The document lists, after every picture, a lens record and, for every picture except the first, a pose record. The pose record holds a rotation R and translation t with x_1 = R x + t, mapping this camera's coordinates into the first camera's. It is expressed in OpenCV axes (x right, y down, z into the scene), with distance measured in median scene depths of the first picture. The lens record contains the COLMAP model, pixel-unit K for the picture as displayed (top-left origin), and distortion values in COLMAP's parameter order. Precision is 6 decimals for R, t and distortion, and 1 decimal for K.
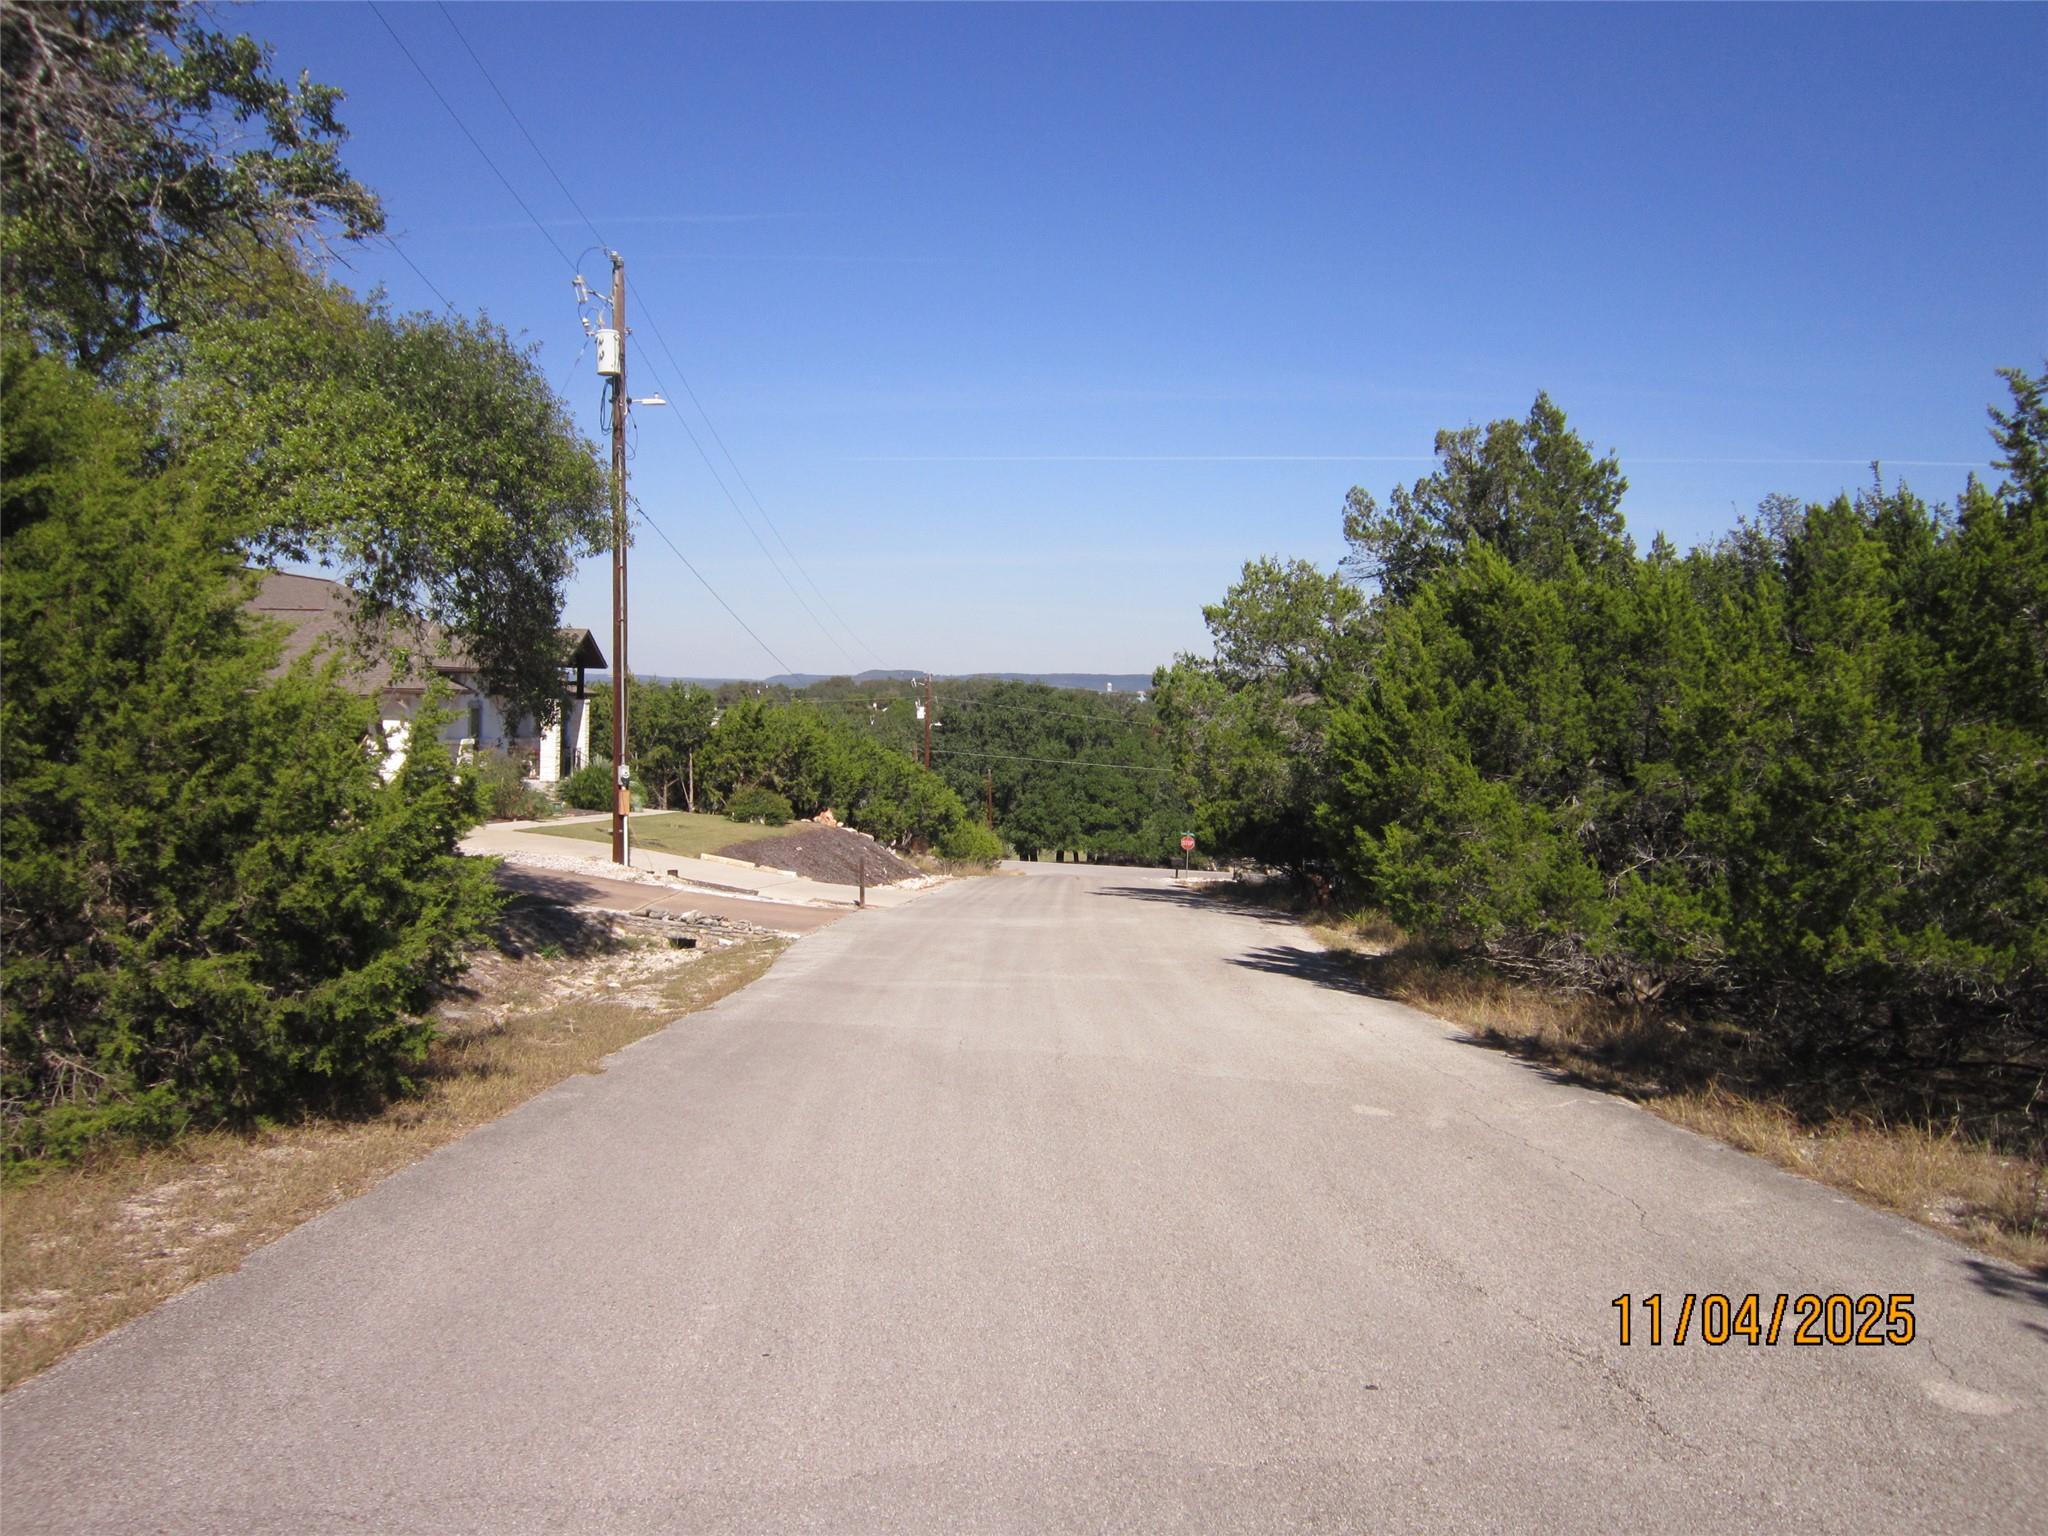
lens RADIAL K [[1701.1, 0, 1026.7], [0, 1701.1, 767.0], [0, 0, 1]] dist [-0.007147, -0.001867]
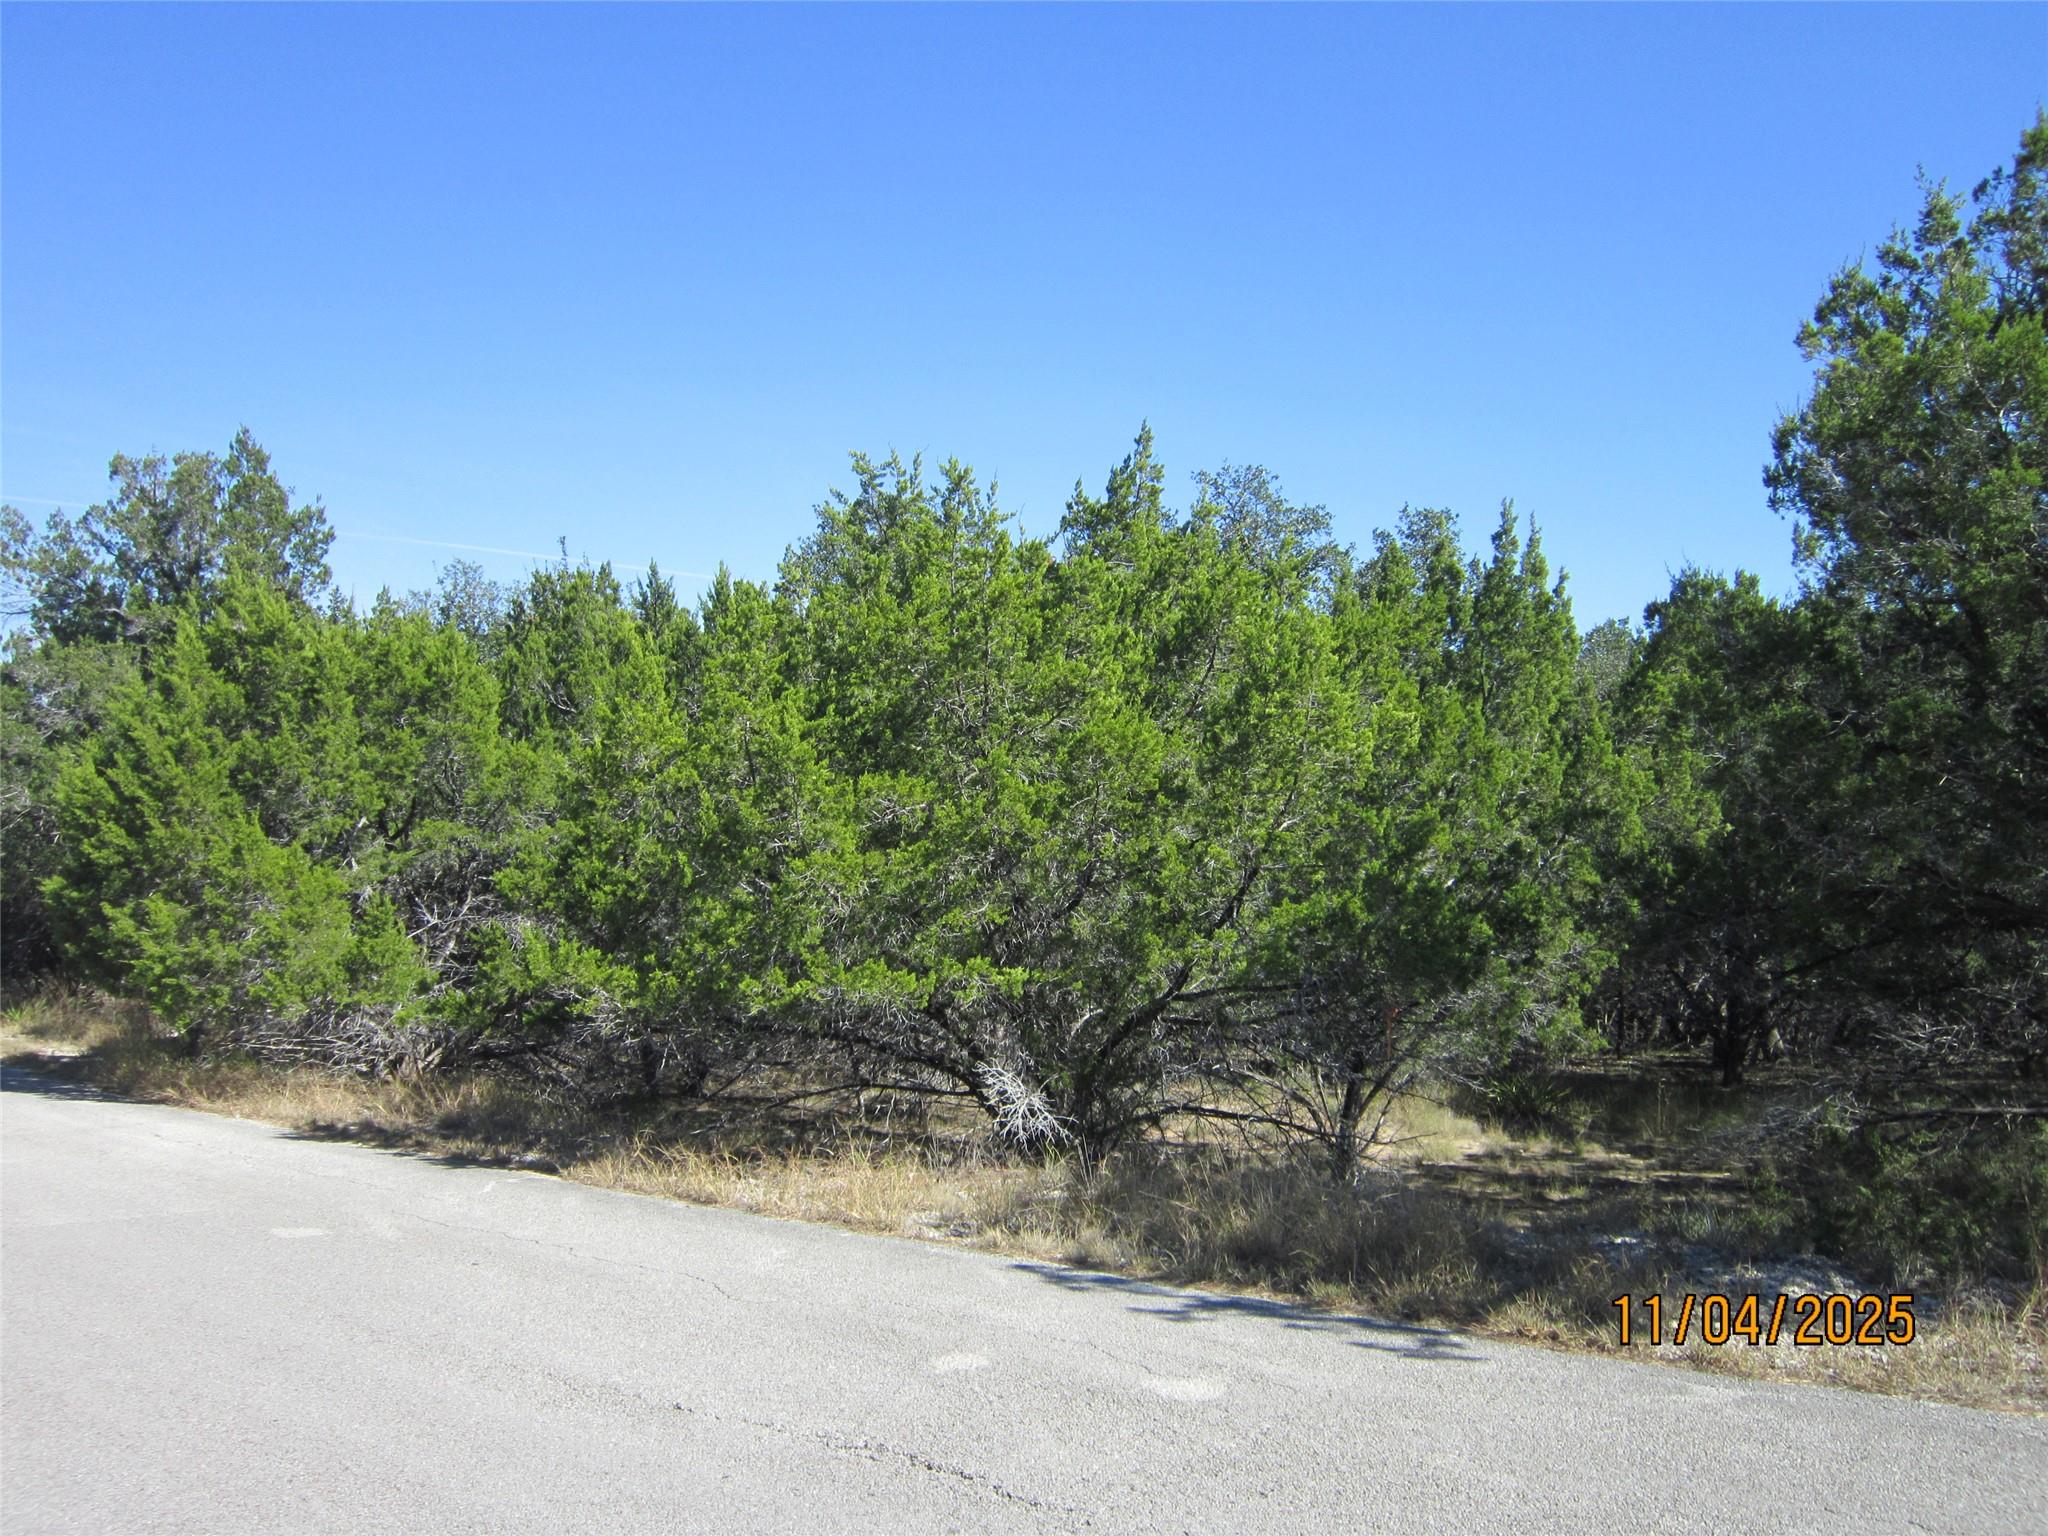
lens RADIAL K [[1701.1, 0, 1024.8], [0, 1701.1, 768.5], [0, 0, 1]] dist [-0.007147, -0.001867]
pose [[0.712589, 0.005899, 0.701557, -0.070702], [0.021121, 0.999331, -0.029856, 0.003899], [-0.701264, 0.036093, 0.711987, 0.083429]]
